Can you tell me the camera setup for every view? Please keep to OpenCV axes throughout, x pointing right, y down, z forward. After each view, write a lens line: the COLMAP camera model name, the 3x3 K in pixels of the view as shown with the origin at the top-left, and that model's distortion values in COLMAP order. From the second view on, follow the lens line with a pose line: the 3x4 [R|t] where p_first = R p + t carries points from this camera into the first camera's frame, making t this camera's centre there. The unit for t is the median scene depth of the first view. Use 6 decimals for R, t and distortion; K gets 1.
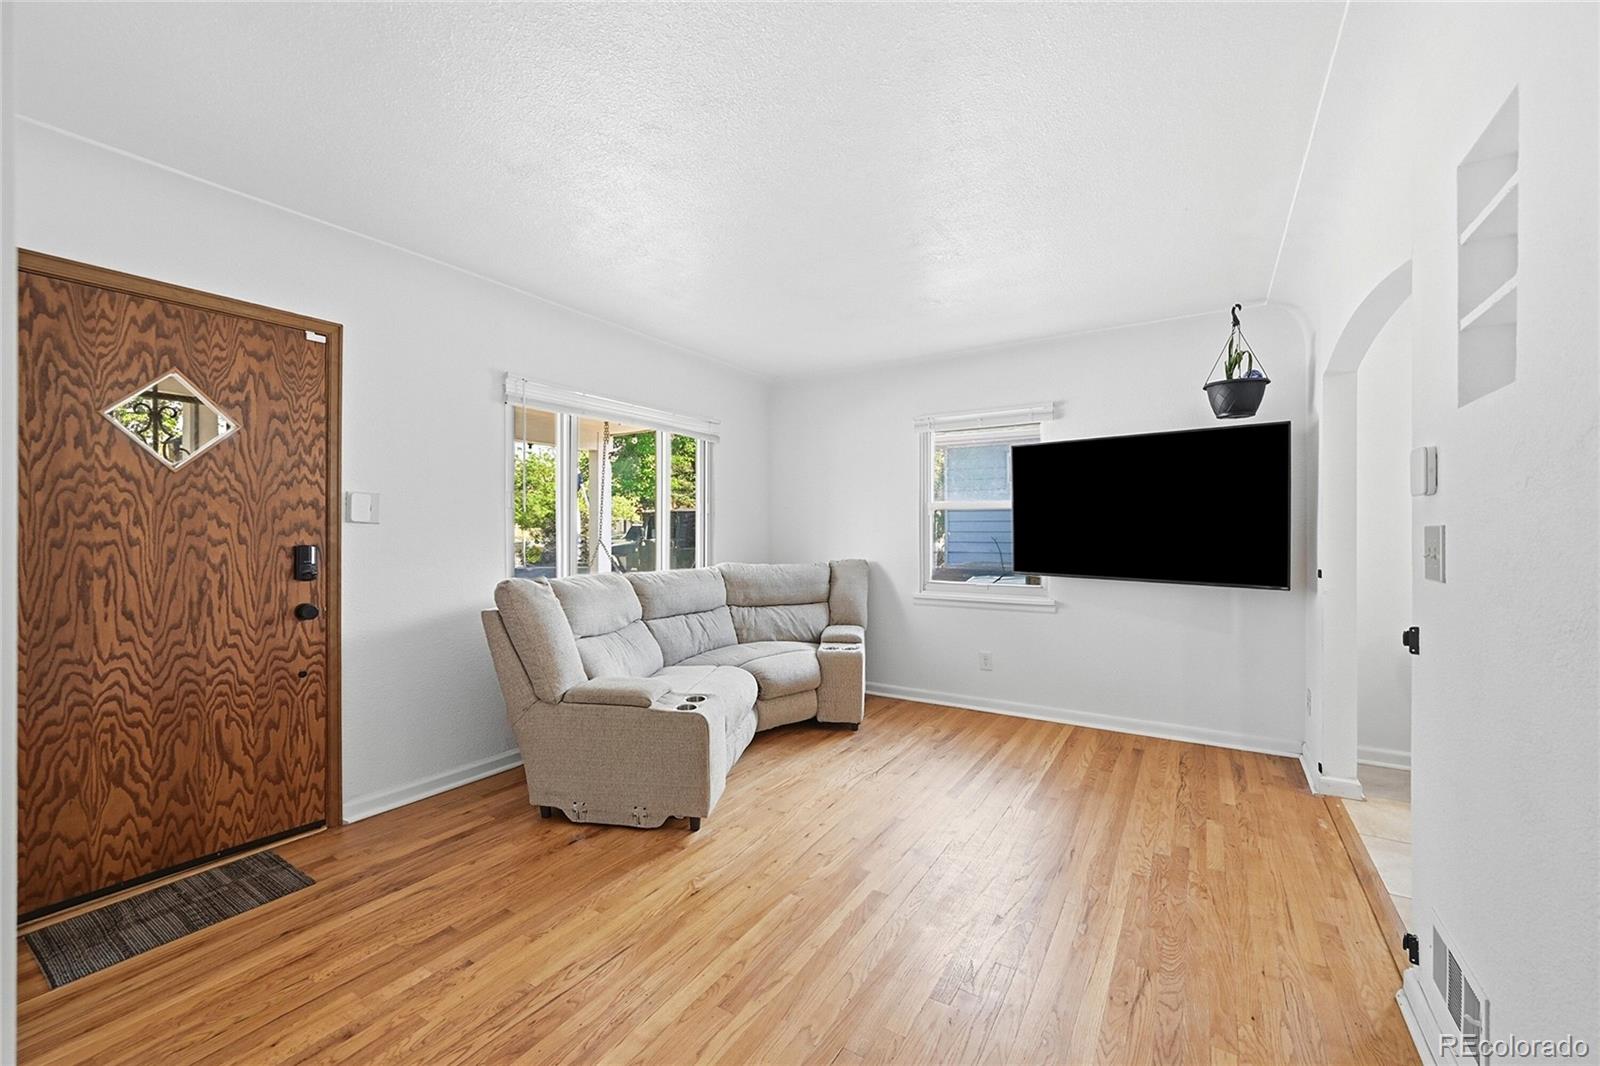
lens RADIAL K [[644.3, 0, 802.8], [0, 644.3, 521.7], [0, 0, 1]] dist [0.000810, -0.000084]
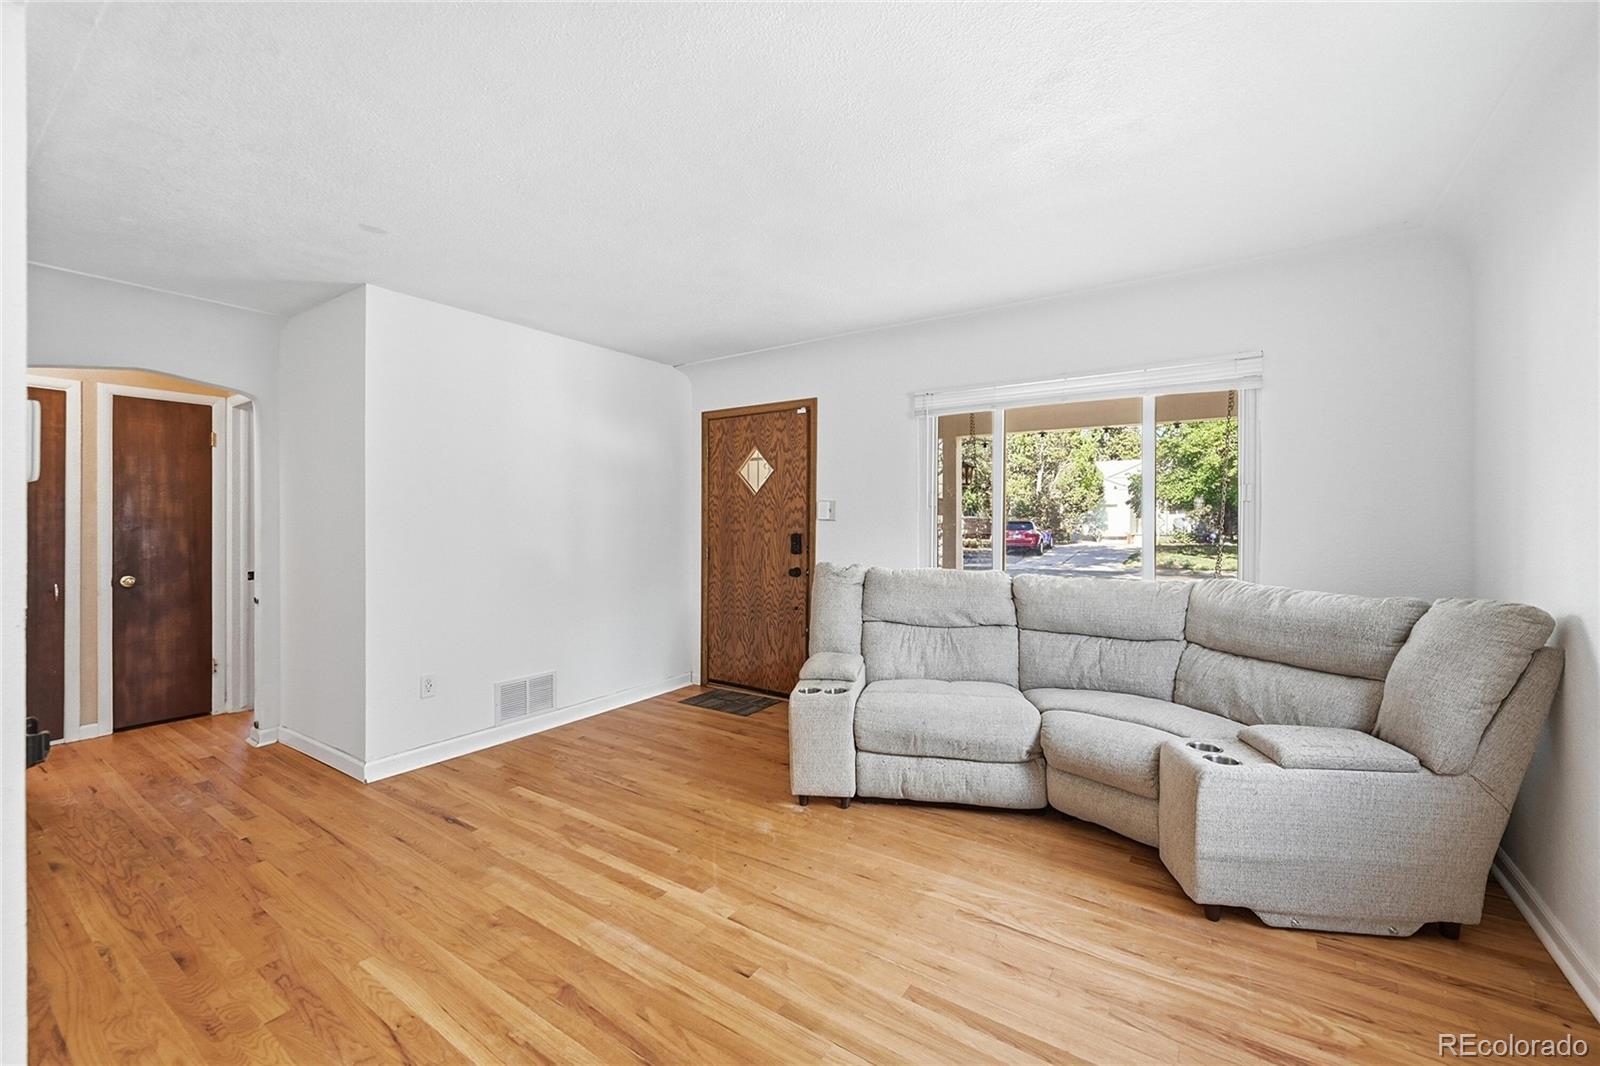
lens RADIAL K [[644.3, 0, 802.8], [0, 644.3, 521.7], [0, 0, 1]] dist [0.000810, -0.000084]
pose [[-0.037517, 0.000935, -0.999296, 0.936476], [0.012625, 0.999920, 0.000462, 0.004132], [0.999216, -0.012599, -0.037526, 1.074303]]
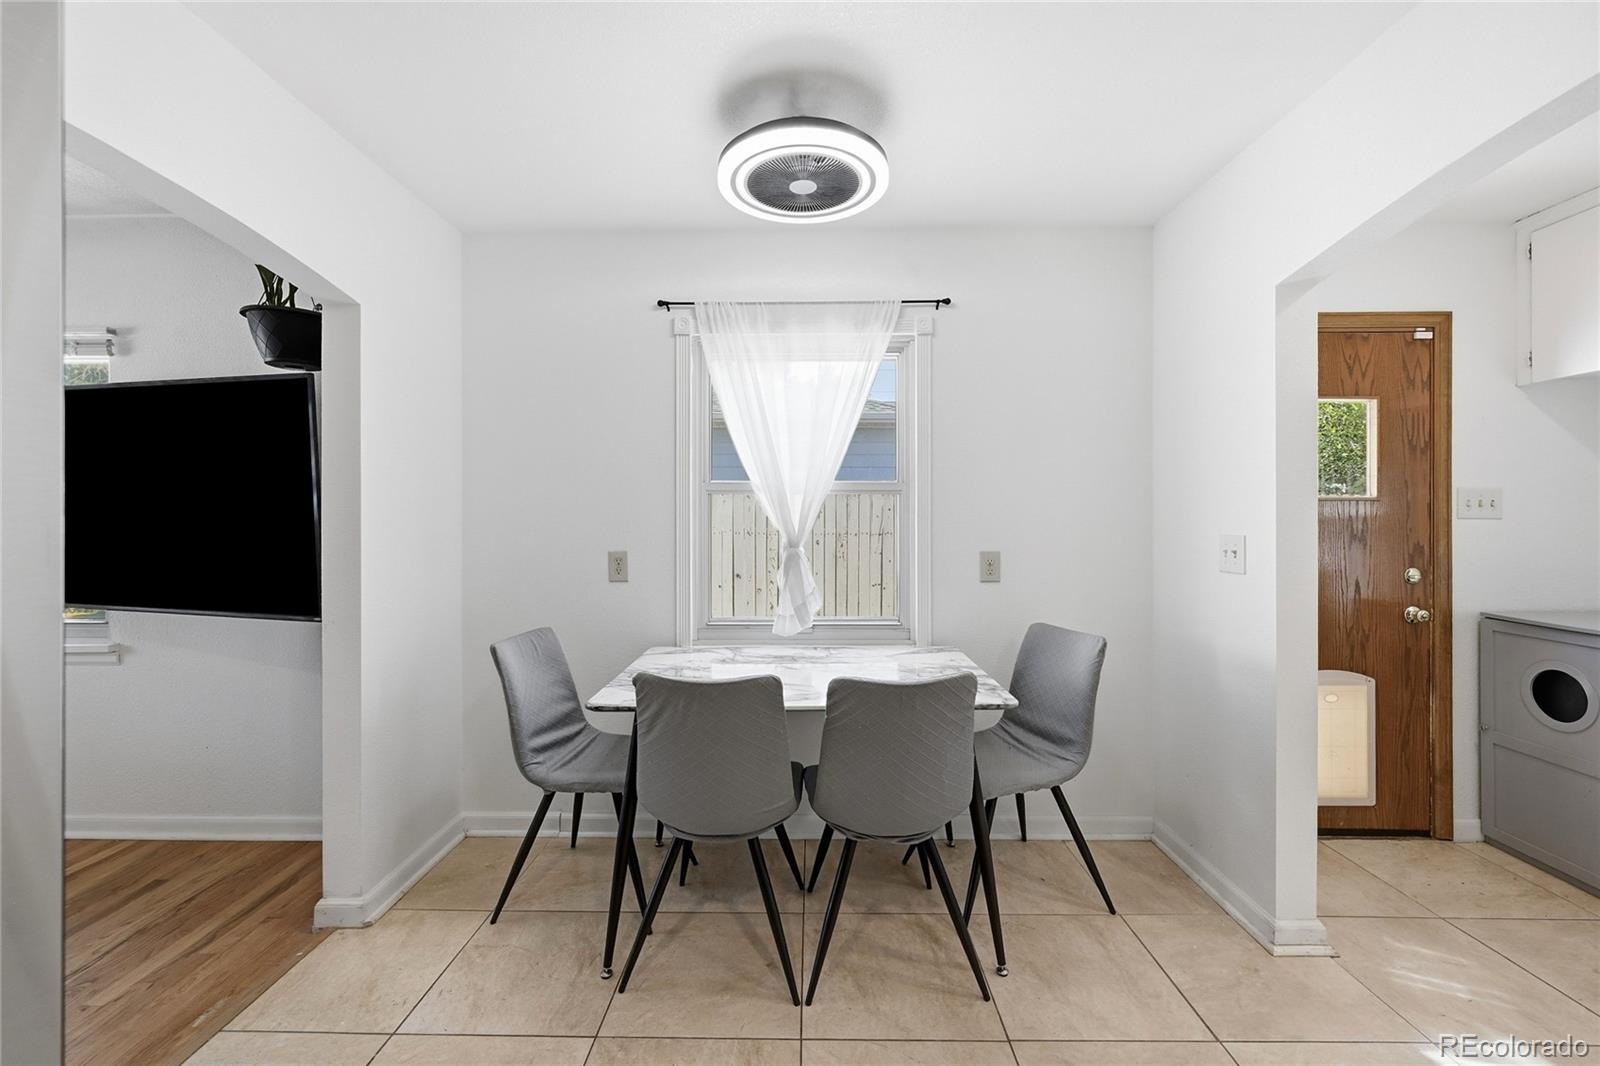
lens RADIAL K [[644.3, 0, 802.8], [0, 644.3, 521.7], [0, 0, 1]] dist [0.000810, -0.000084]
pose [[0.851121, 0.004796, 0.524947, 1.011381], [-0.010789, 0.999907, 0.008357, -0.015525], [-0.524858, -0.012776, 0.851094, 0.188241]]
